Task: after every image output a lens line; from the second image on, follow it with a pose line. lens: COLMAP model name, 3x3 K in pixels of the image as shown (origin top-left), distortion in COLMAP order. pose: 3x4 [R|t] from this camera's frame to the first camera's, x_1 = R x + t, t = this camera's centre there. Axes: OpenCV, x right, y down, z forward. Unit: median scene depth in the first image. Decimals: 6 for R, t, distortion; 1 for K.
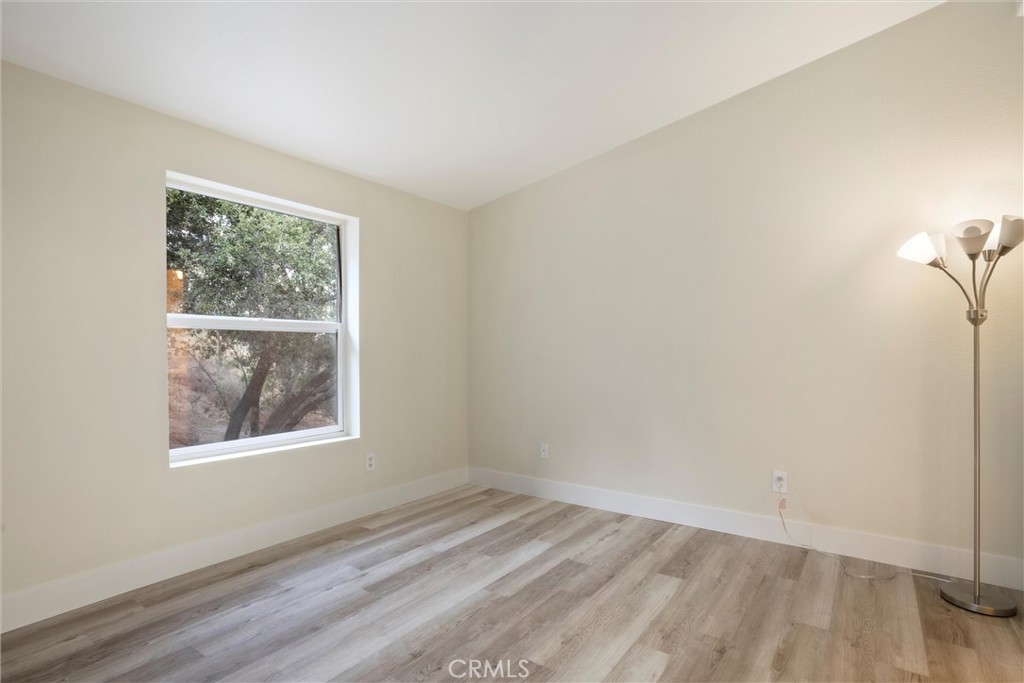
lens RADIAL K [[474.7, 0, 512.0], [0, 474.7, 341.5], [0, 0, 1]] dist [-0.039408, 0.000890]
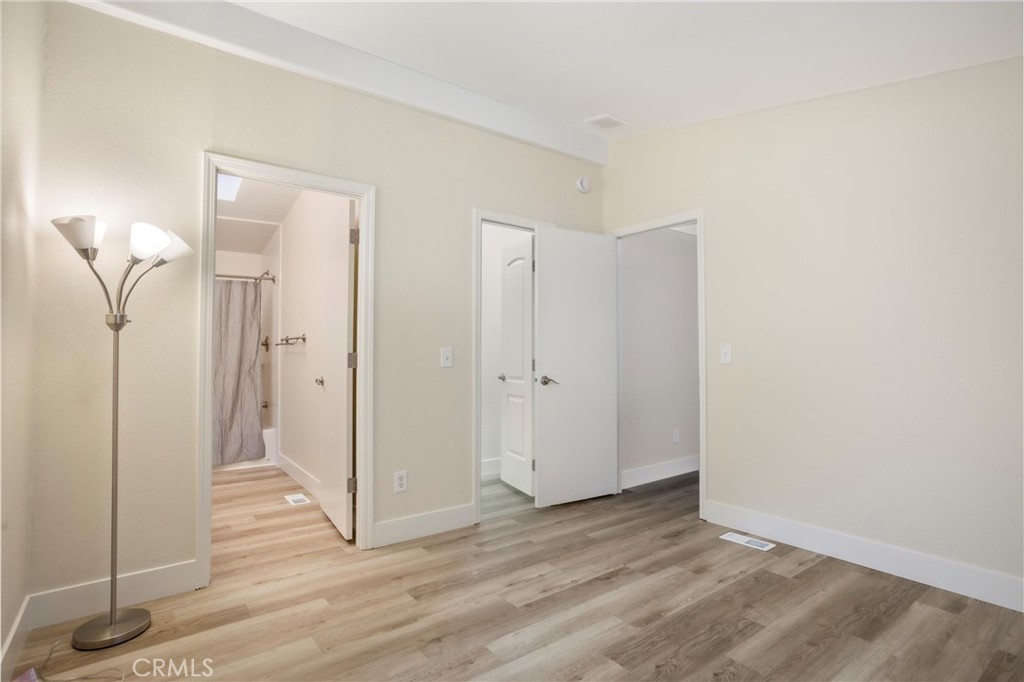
lens RADIAL K [[508.7, 0, 512.2], [0, 508.7, 323.8], [0, 0, 1]] dist [-0.000112, 0.000763]
pose [[-0.946729, 0.016485, 0.321608, -0.095942], [0.001397, 0.998890, -0.047090, -0.000163], [-0.322027, -0.044132, -0.945701, 2.003917]]
